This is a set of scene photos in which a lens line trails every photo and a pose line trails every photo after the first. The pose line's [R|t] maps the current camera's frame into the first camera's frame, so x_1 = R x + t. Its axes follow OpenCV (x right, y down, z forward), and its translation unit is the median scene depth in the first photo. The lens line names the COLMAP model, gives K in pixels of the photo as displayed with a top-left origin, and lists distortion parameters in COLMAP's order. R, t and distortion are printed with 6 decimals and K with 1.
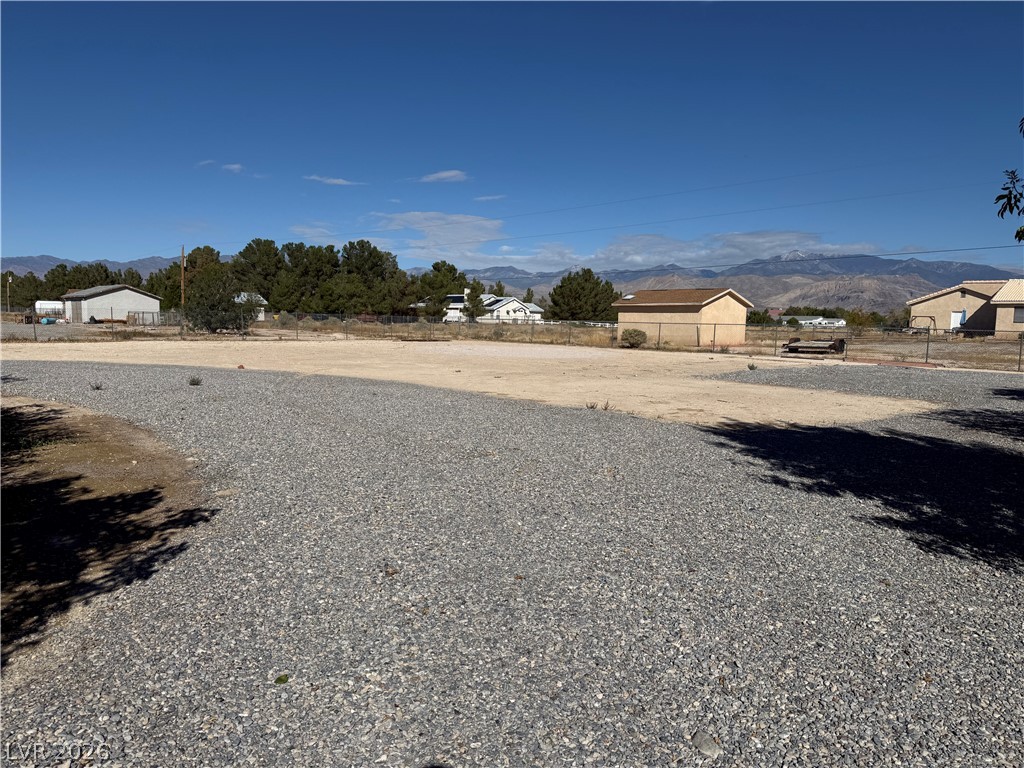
lens RADIAL K [[727.5, 0, 508.2], [0, 727.5, 393.6], [0, 0, 1]] dist [0.001306, -0.005049]
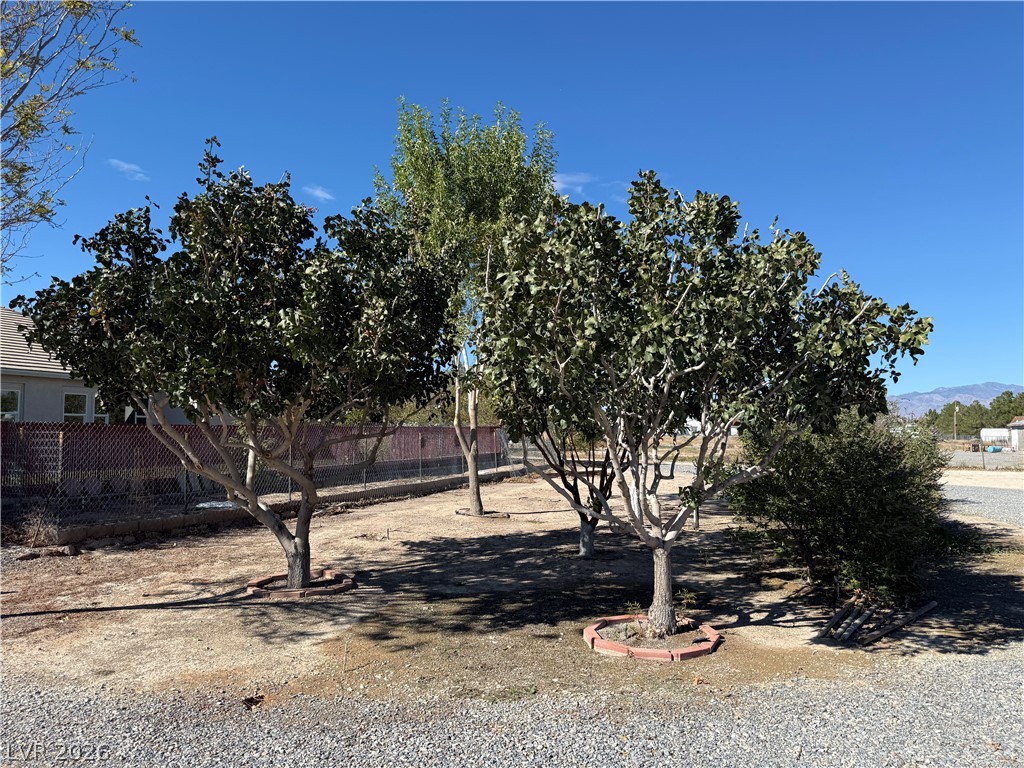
lens RADIAL K [[727.5, 0, 508.2], [0, 727.5, 393.6], [0, 0, 1]] dist [0.001306, -0.005049]
pose [[0.410686, -0.067209, -0.909297, 0.055783], [-0.090545, 0.989344, -0.114021, 0.004457], [0.907270, 0.129159, 0.400224, -0.097474]]
